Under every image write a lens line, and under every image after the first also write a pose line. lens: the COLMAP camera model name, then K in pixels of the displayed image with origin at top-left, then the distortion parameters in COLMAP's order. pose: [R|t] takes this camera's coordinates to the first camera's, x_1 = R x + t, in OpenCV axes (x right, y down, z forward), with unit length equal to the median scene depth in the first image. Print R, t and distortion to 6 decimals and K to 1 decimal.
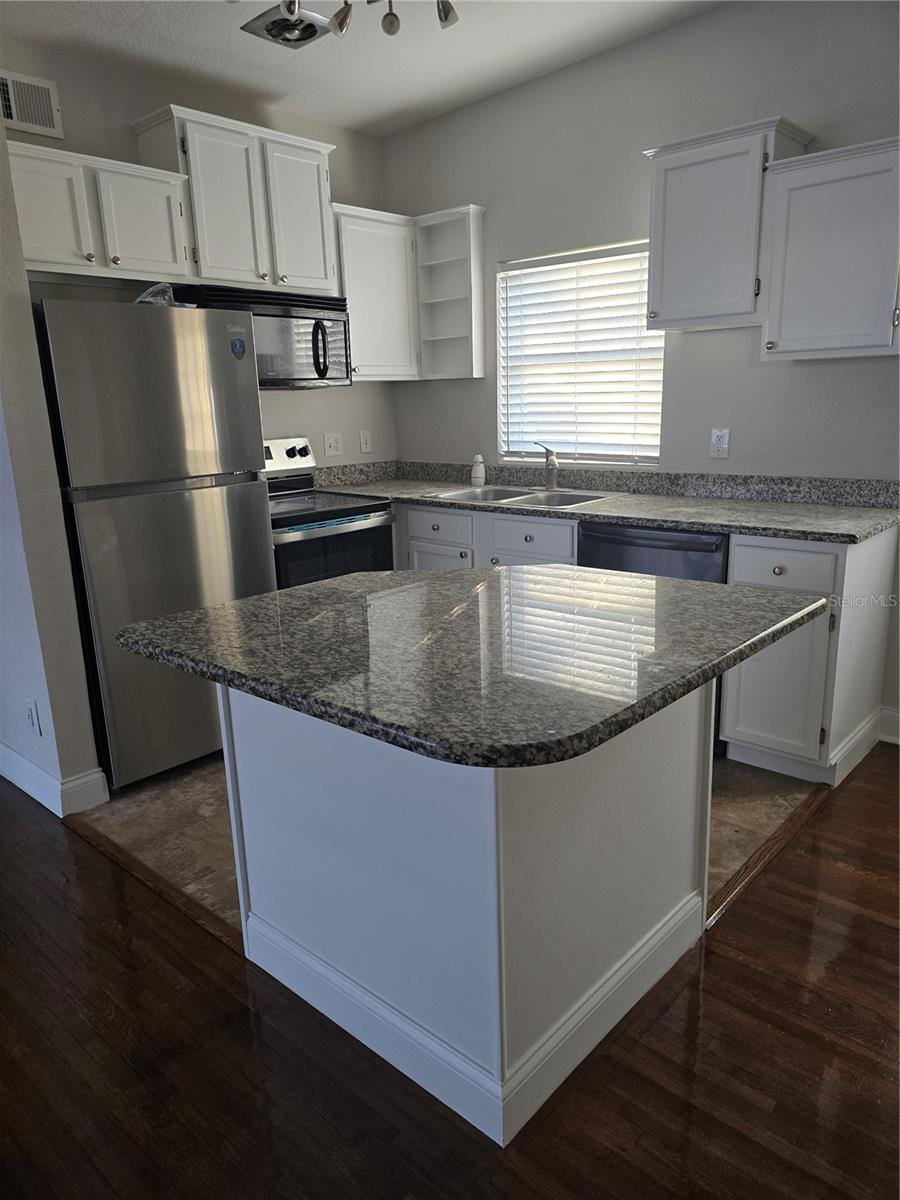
lens RADIAL K [[820.6, 0, 450.0], [0, 820.6, 600.0], [0, 0, 1]] dist [0.004196, 0.000702]
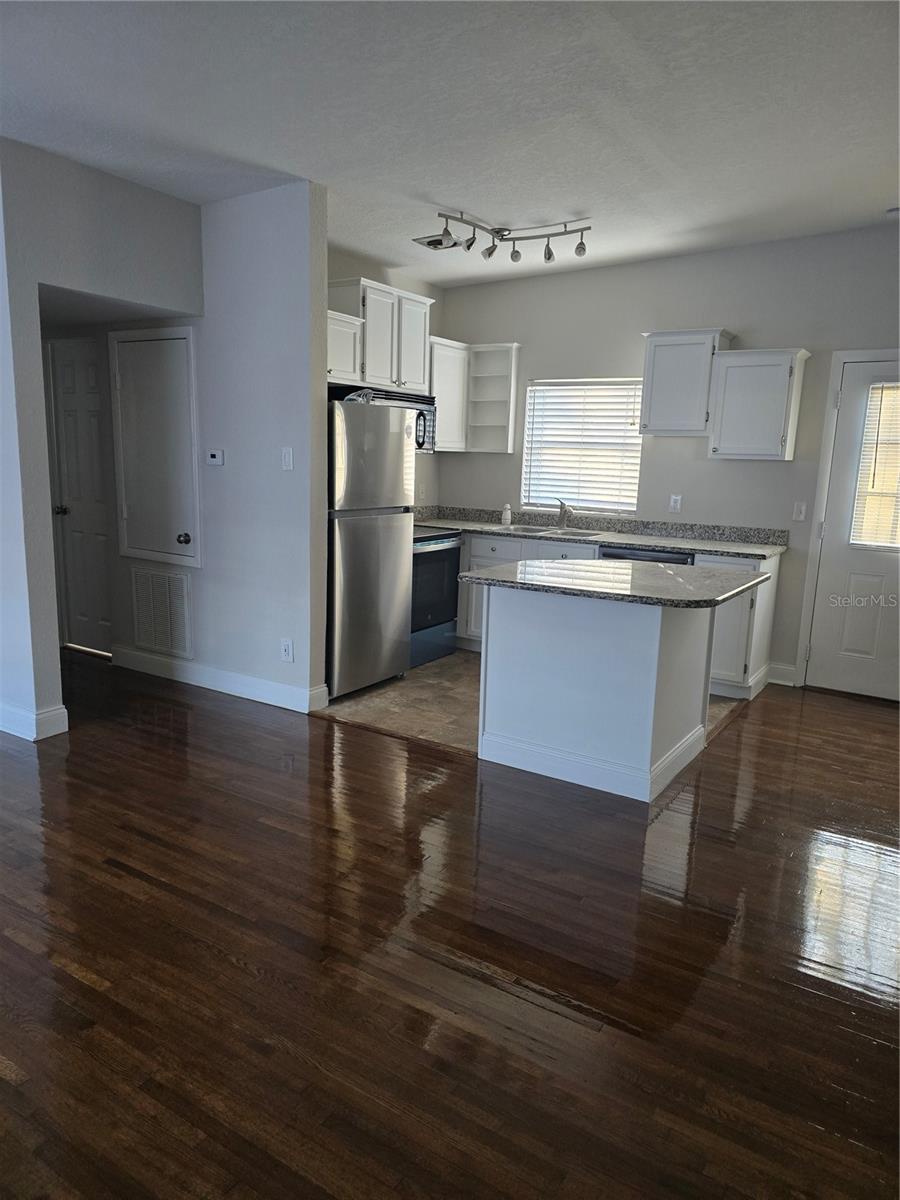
lens RADIAL K [[812.0, 0, 445.0], [0, 812.0, 596.2], [0, 0, 1]] dist [0.041208, -0.000714]
pose [[0.985181, 0.032155, 0.168479, -0.362646], [-0.020299, 0.997225, -0.071629, 0.110155], [-0.170315, 0.067147, 0.983099, -0.472539]]
